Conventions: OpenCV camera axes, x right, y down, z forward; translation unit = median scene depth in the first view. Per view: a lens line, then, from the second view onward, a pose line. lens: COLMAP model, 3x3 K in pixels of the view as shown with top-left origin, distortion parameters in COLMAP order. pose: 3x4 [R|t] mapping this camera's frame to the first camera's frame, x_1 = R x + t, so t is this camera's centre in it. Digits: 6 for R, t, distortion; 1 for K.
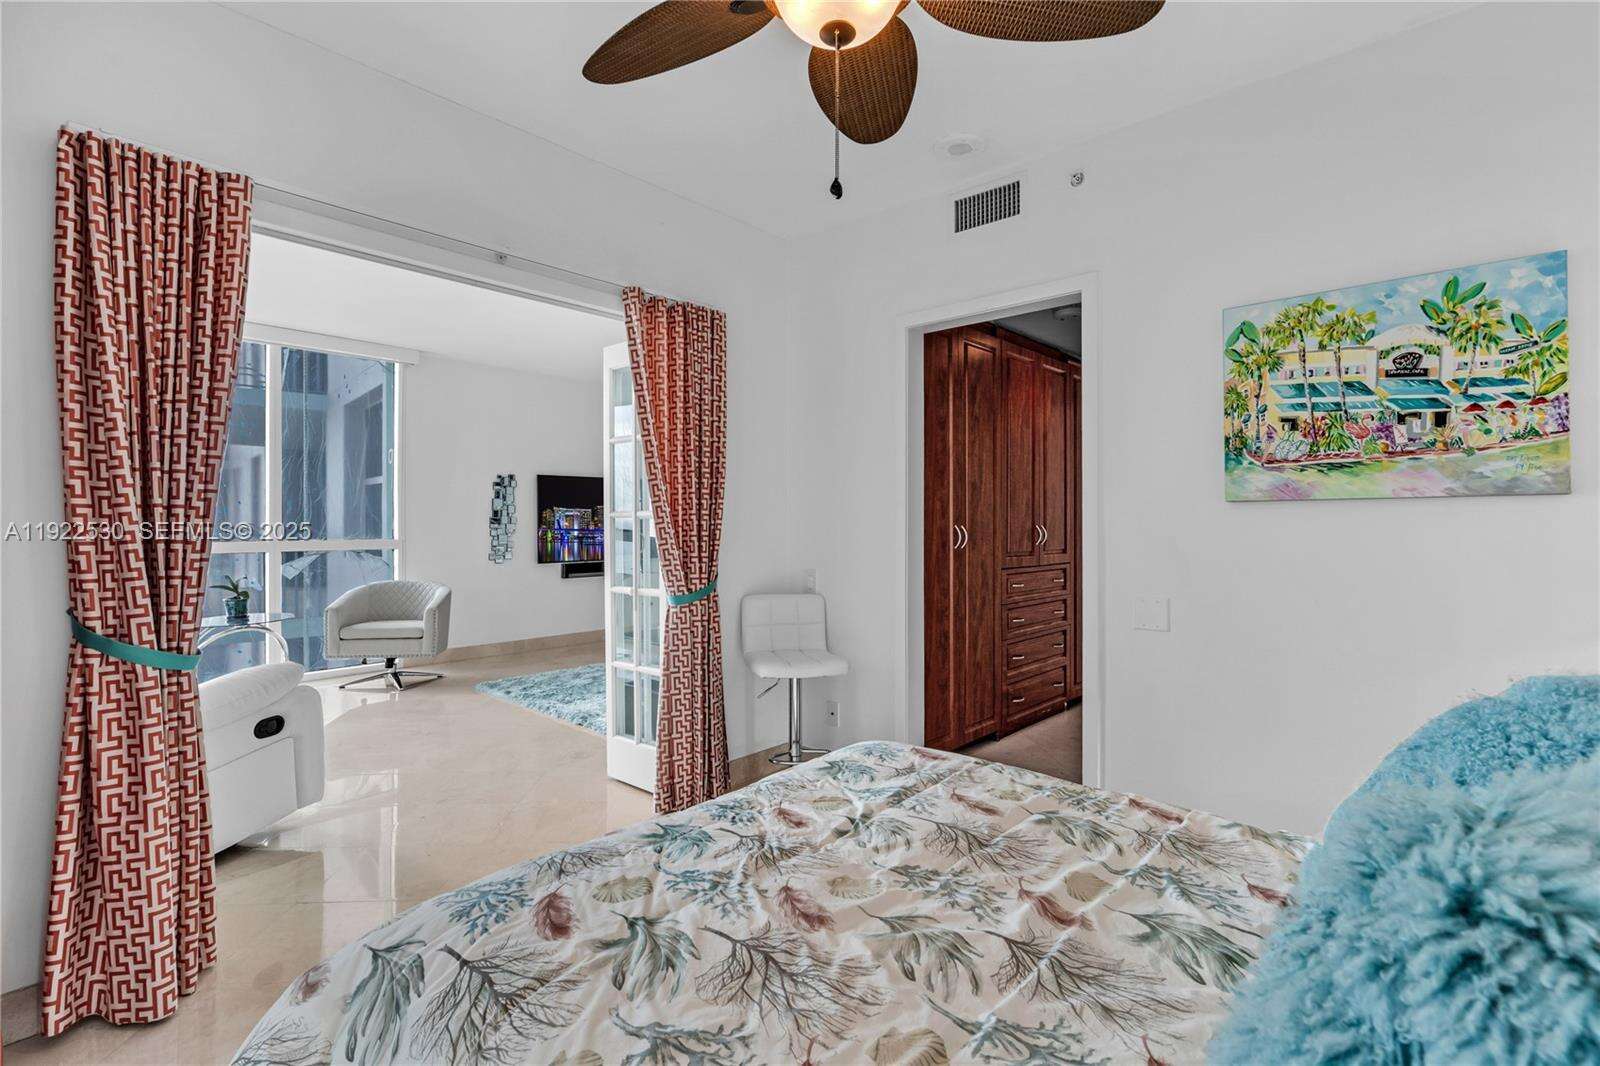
lens RADIAL K [[734.0, 0, 806.8], [0, 734.0, 519.8], [0, 0, 1]] dist [-0.015642, 0.003729]
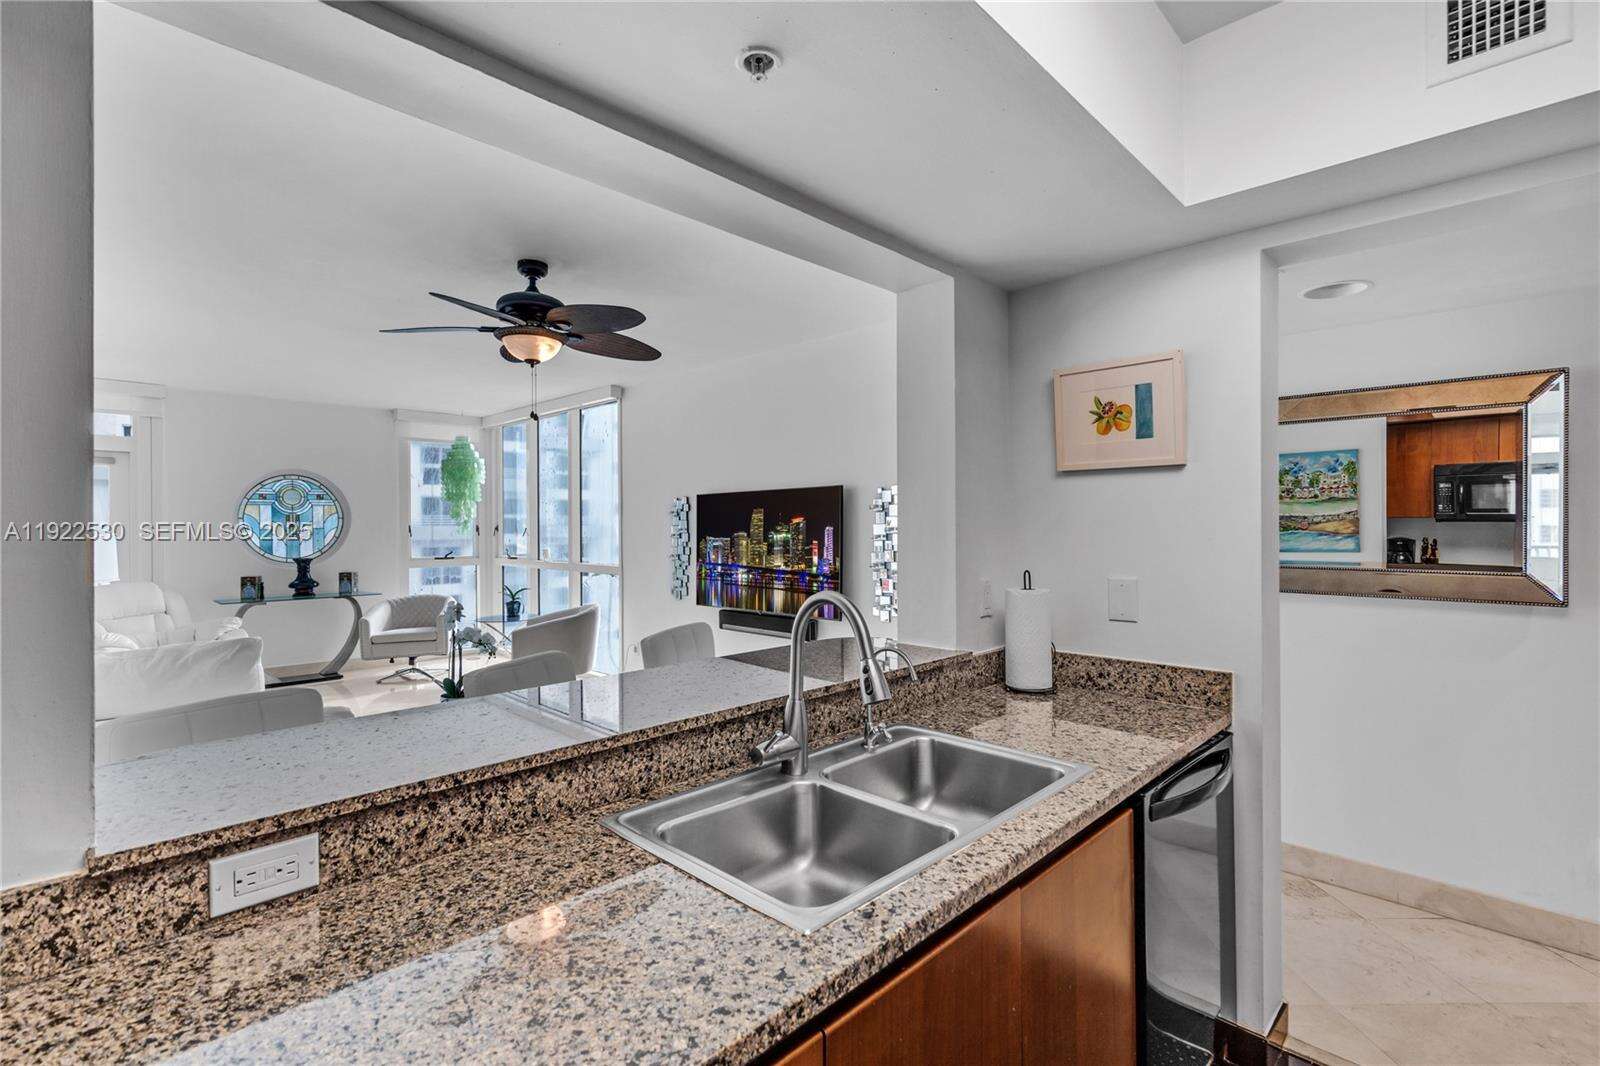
lens RADIAL K [[734.0, 0, 795.2], [0, 734.0, 533.0], [0, 0, 1]] dist [-0.015642, 0.003729]
pose [[-0.058428, 0.005911, -0.998274, 1.349749], [0.011619, 0.999919, 0.005241, -0.070472], [0.998224, -0.011293, -0.058492, 3.608239]]
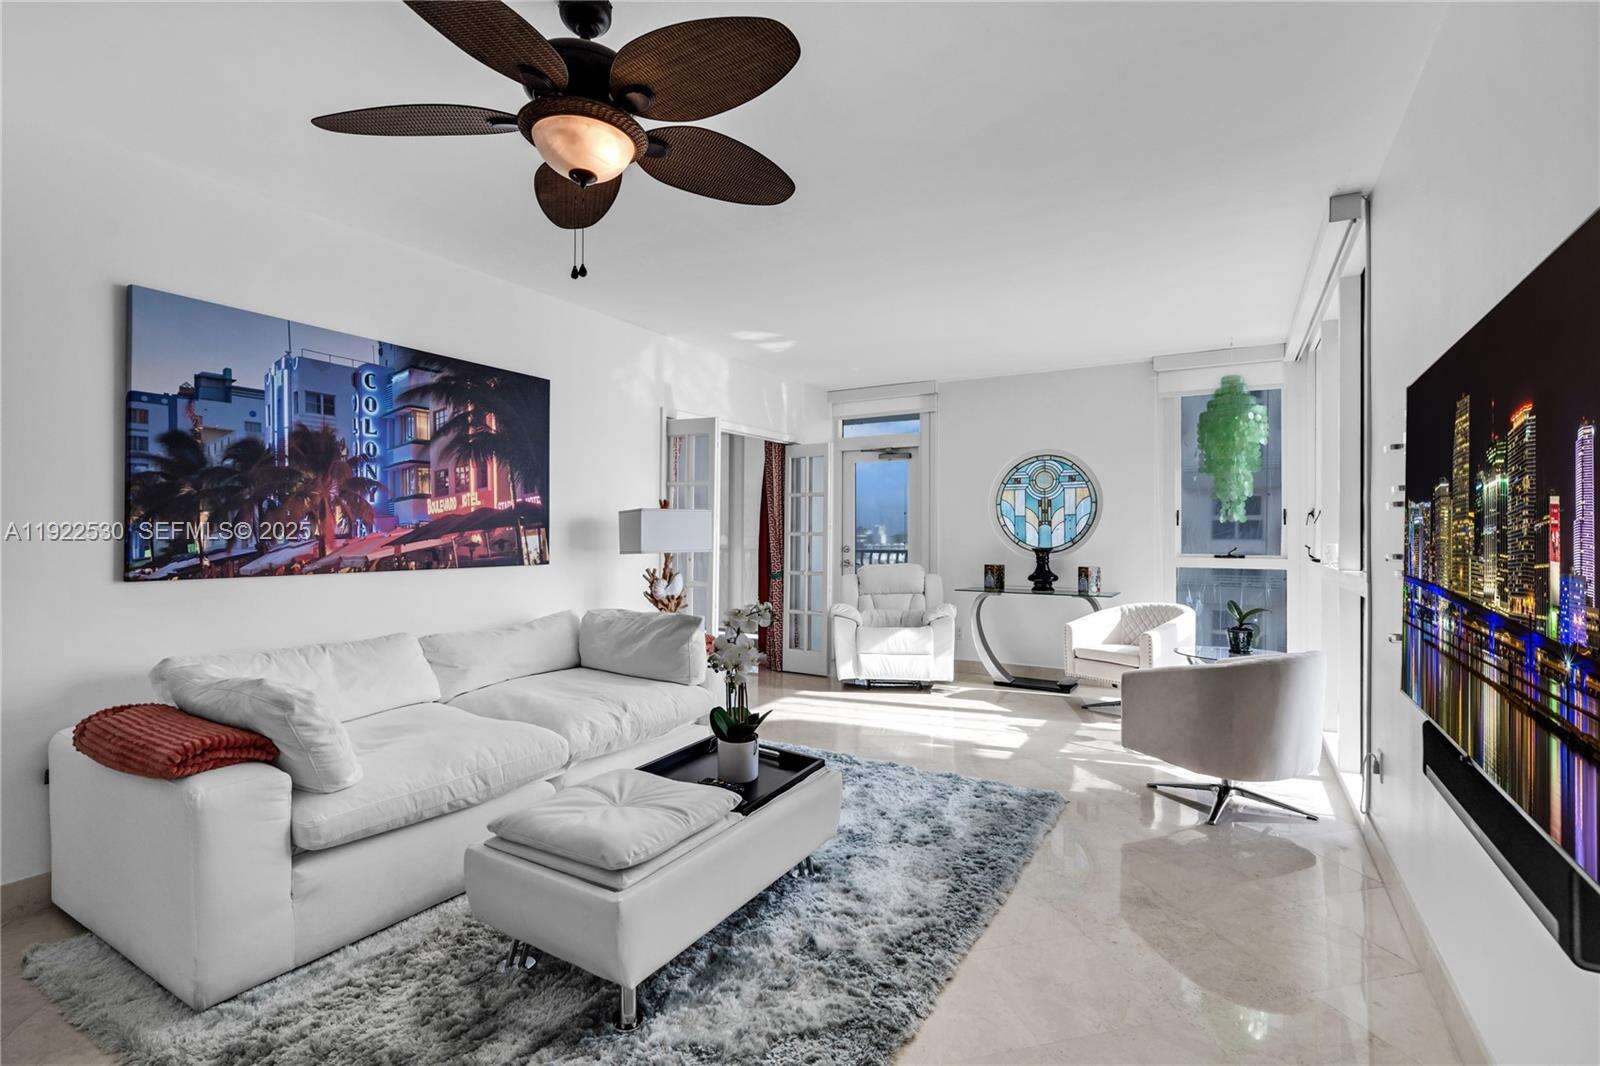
lens RADIAL K [[734.0, 0, 823.1], [0, 734.0, 531.2], [0, 0, 1]] dist [-0.015642, 0.003729]
pose [[-0.977888, -0.006817, -0.209019, -0.234379], [-0.005214, 0.999953, -0.008218, -0.006363], [0.209065, -0.006946, -0.977877, 3.862132]]
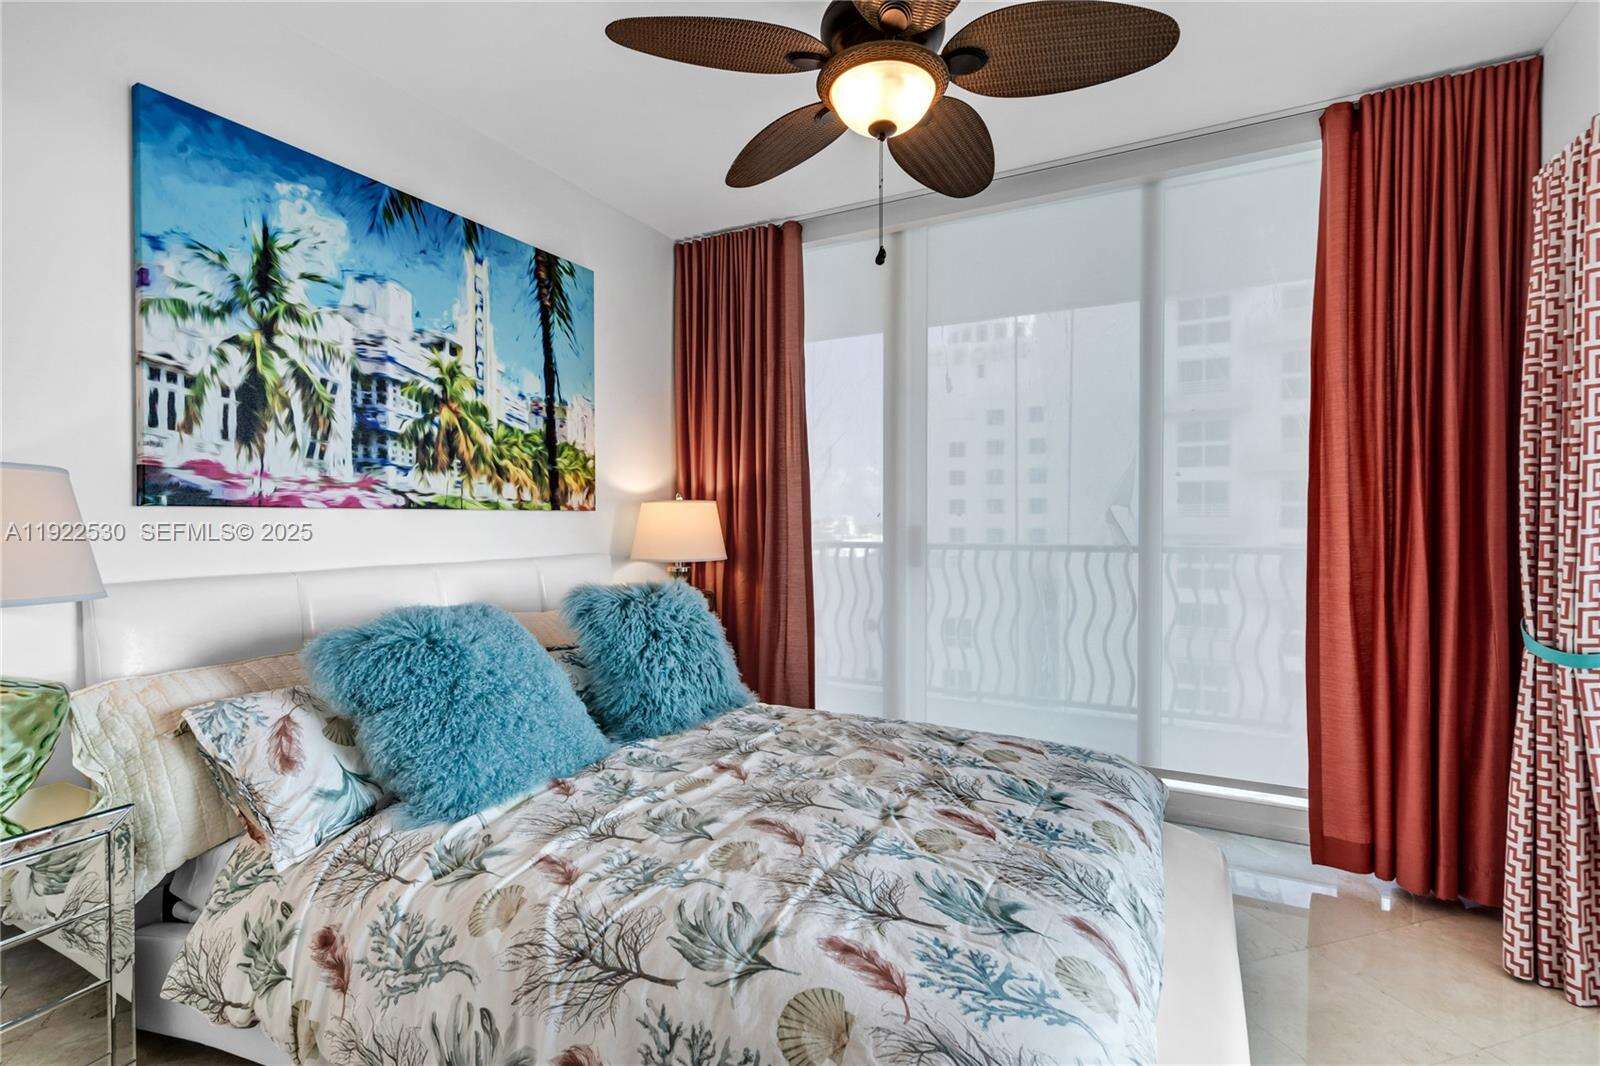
lens RADIAL K [[734.0, 0, 801.4], [0, 734.0, 528.1], [0, 0, 1]] dist [-0.015642, 0.003729]
pose [[-0.969028, 0.000328, -0.246951, 0.314681], [0.000240, 1.000000, 0.000386, 0.016046], [0.246951, 0.000315, -0.969028, 1.402852]]
